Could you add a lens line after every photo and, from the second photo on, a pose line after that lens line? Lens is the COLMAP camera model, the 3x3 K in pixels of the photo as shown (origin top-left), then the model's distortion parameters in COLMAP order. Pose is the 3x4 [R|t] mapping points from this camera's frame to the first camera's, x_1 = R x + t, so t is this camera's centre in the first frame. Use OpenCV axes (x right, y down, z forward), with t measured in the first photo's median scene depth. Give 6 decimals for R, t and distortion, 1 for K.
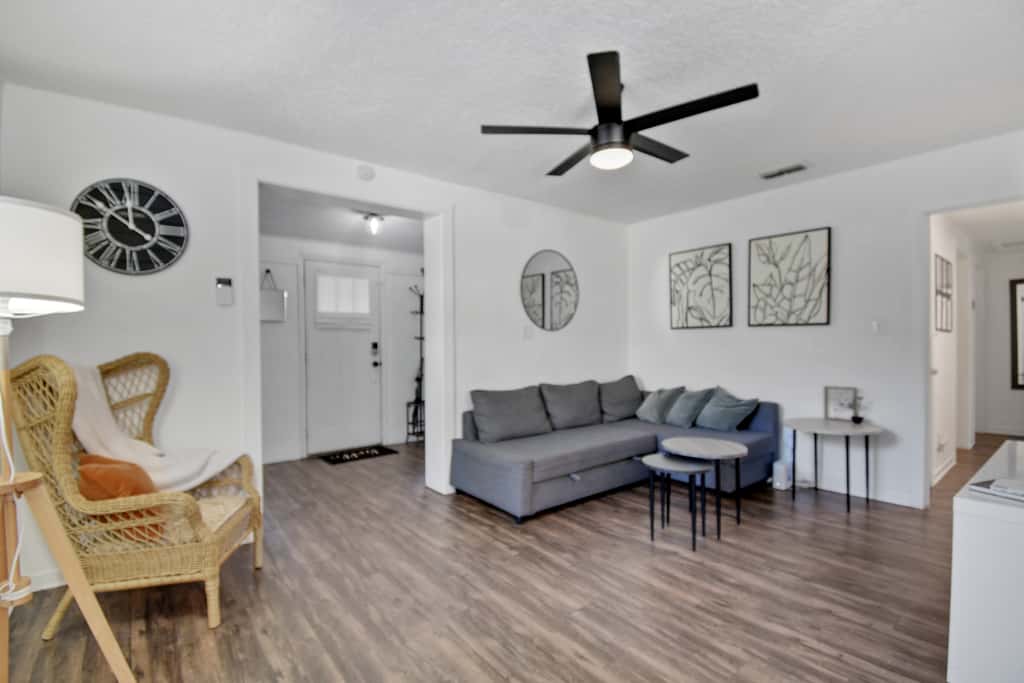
lens RADIAL K [[456.9, 0, 521.4], [0, 456.9, 339.3], [0, 0, 1]] dist [-0.014559, -0.009038]
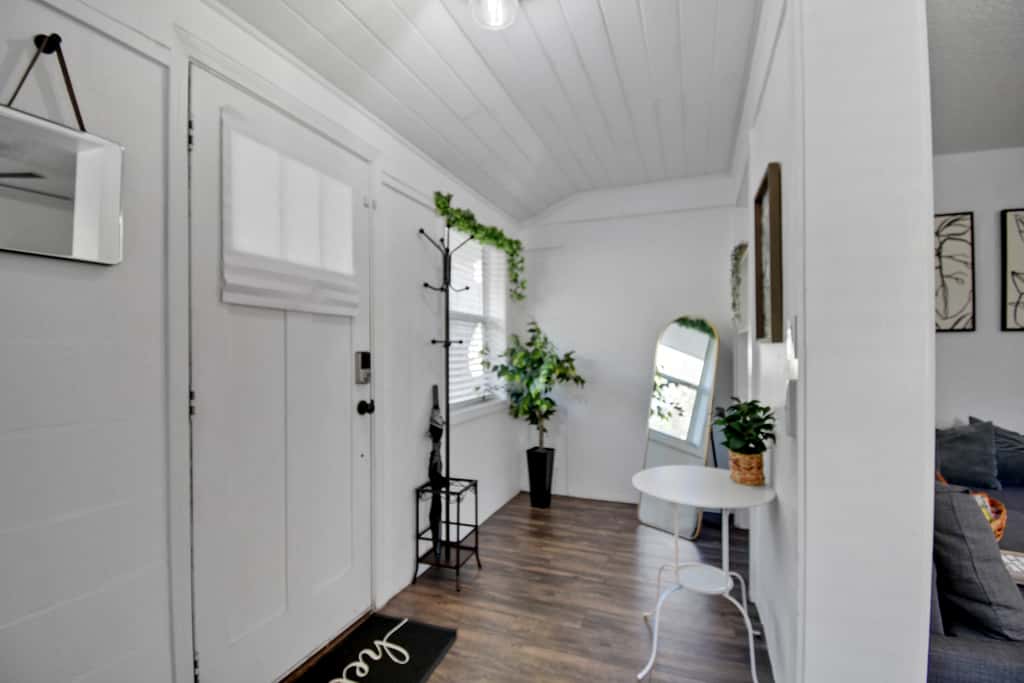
lens RADIAL K [[456.9, 0, 514.9], [0, 456.9, 352.0], [0, 0, 1]] dist [-0.014559, -0.009038]
pose [[0.875896, 0.003141, 0.482490, -0.449017], [-0.005900, 0.999974, 0.004202, 0.005215], [-0.482464, -0.006528, 0.875891, 0.679339]]
